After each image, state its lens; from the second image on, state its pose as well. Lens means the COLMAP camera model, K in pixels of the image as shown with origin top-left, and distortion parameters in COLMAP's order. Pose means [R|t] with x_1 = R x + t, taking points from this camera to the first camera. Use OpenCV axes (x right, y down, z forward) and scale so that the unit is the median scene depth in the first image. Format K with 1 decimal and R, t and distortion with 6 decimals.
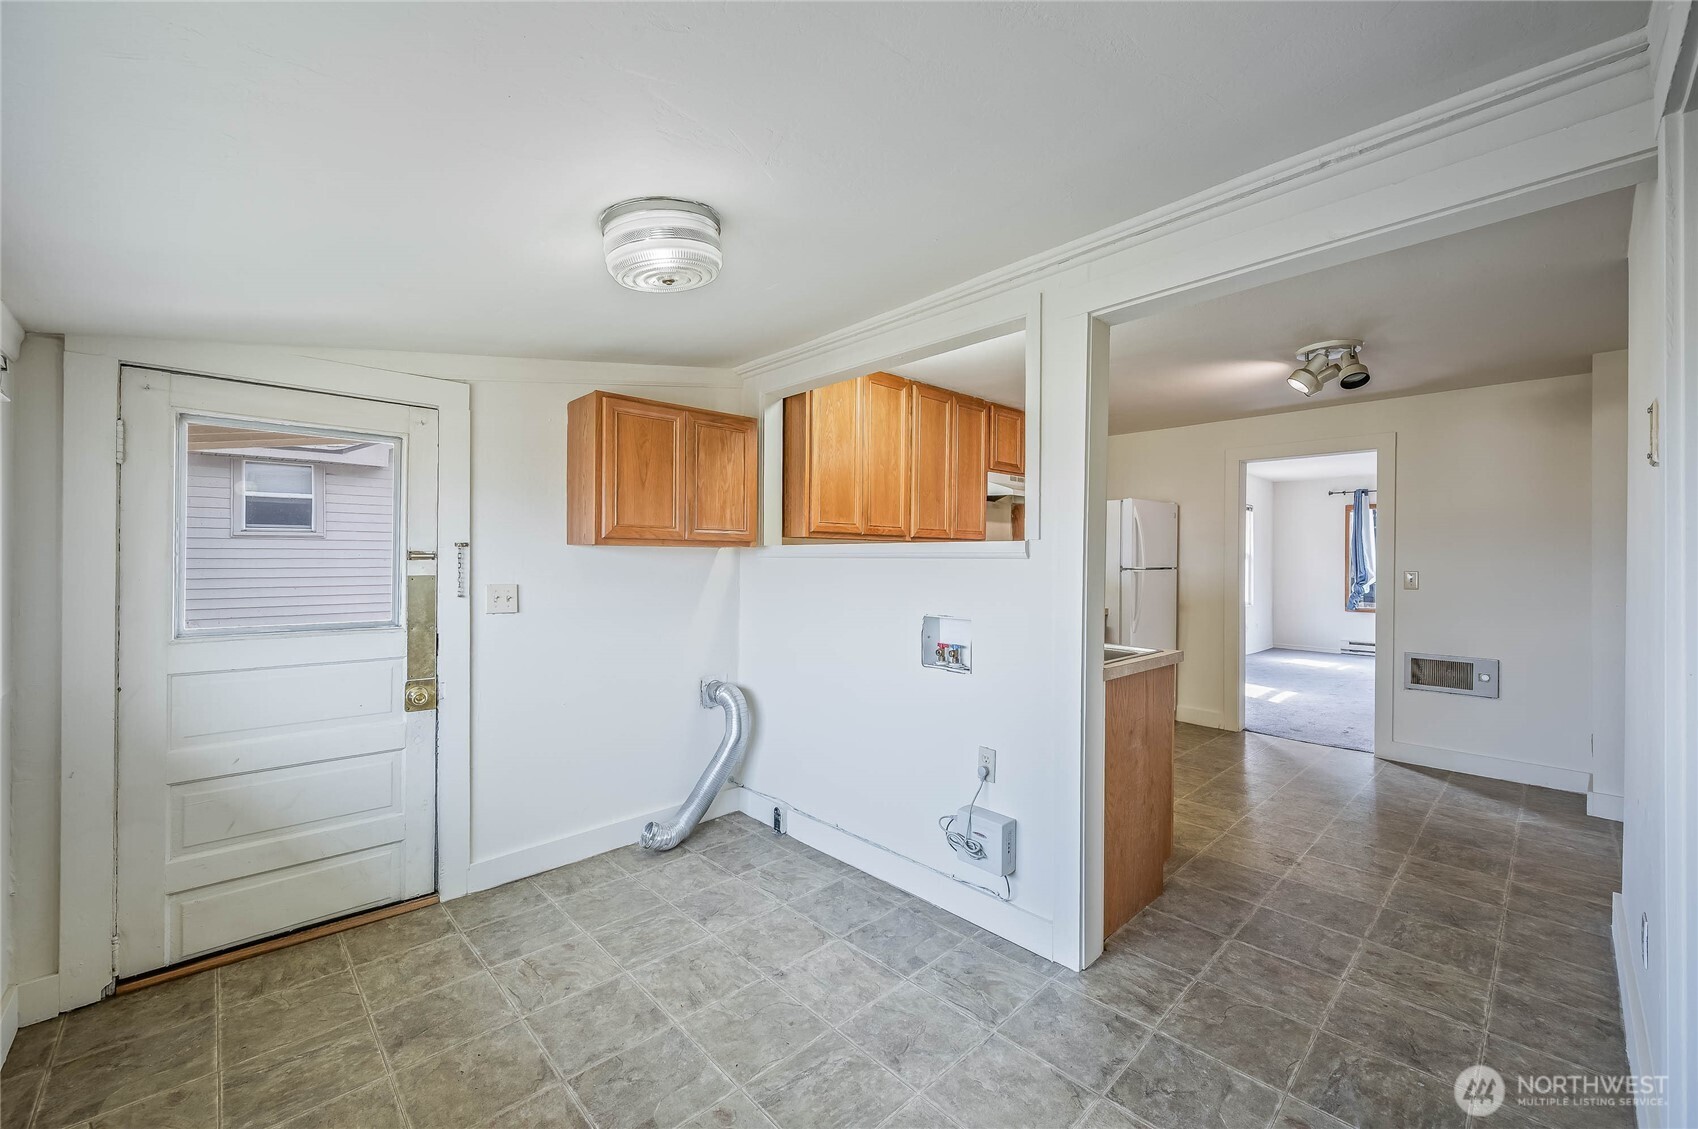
lens RADIAL K [[676.9, 0, 841.0], [0, 676.9, 586.0], [0, 0, 1]] dist [0.001688, -0.000830]
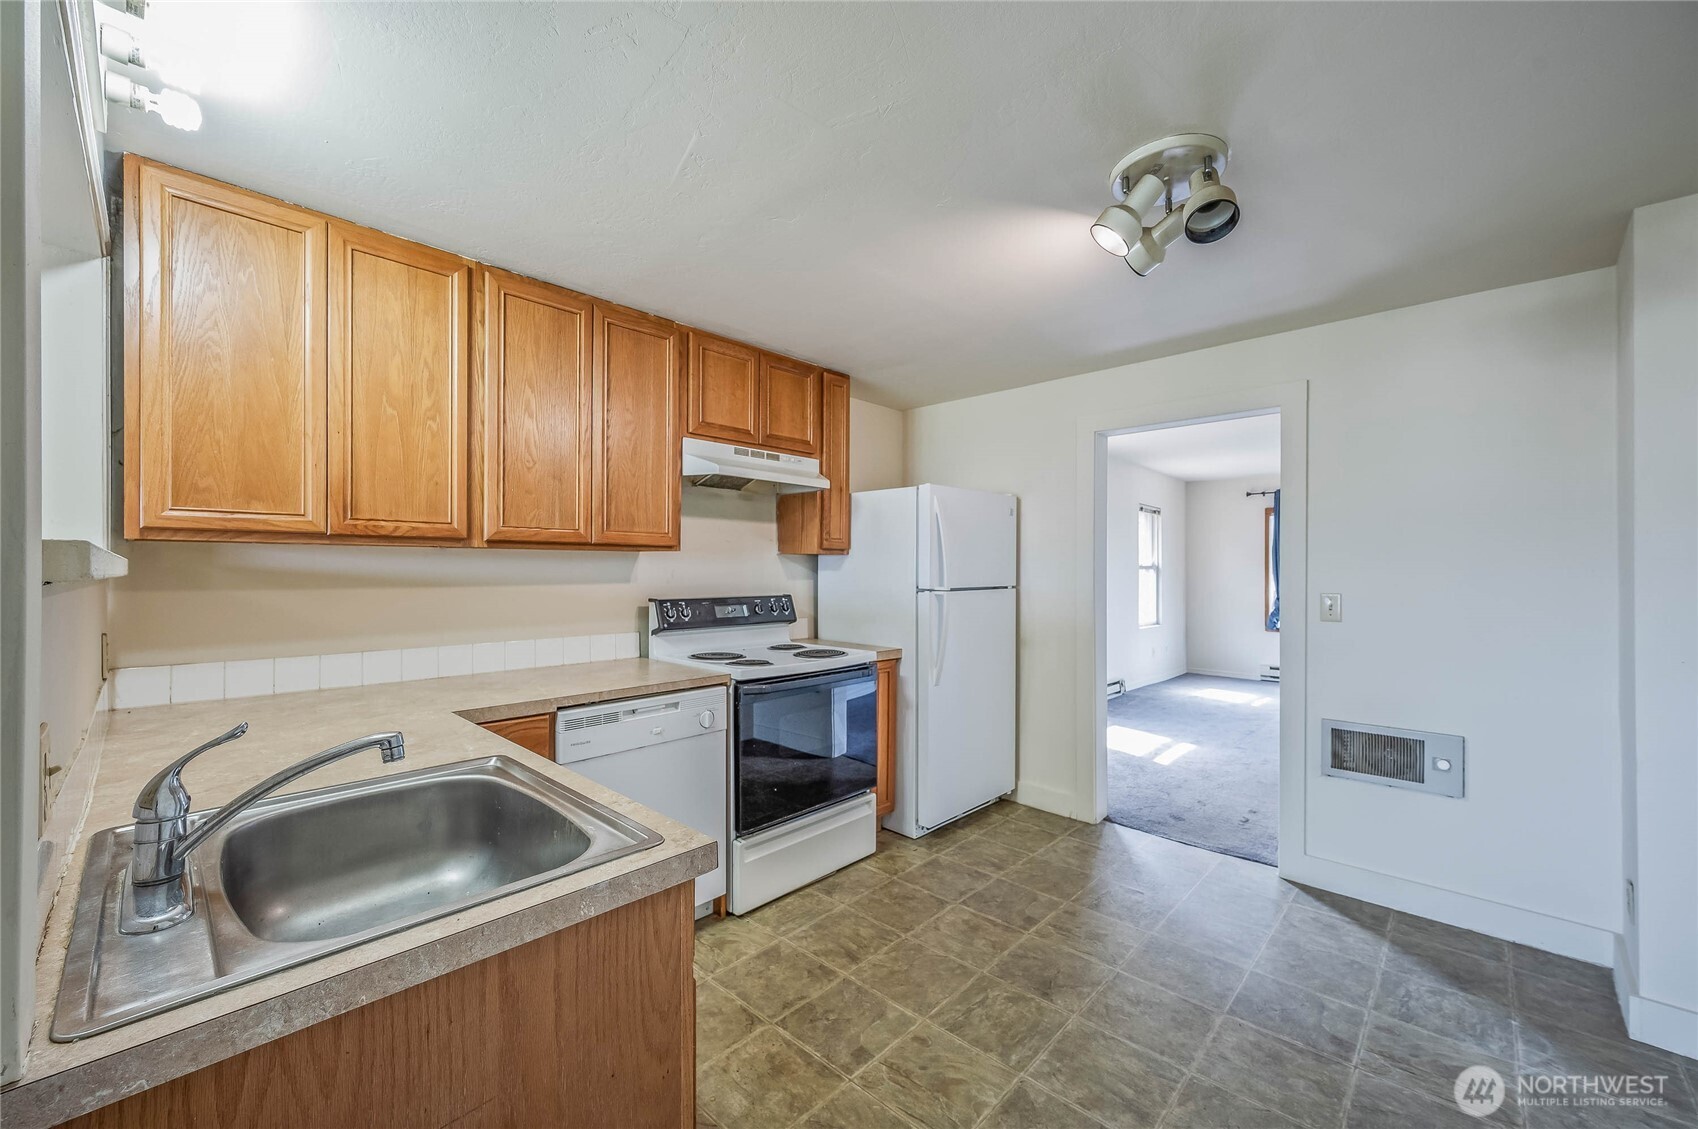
lens RADIAL K [[676.9, 0, 827.2], [0, 676.9, 593.9], [0, 0, 1]] dist [0.001688, -0.000830]
pose [[0.998699, -0.001746, 0.050966, 0.325543], [0.001722, 0.999998, 0.000518, -0.024551], [-0.050967, -0.000430, 0.998700, 0.375412]]
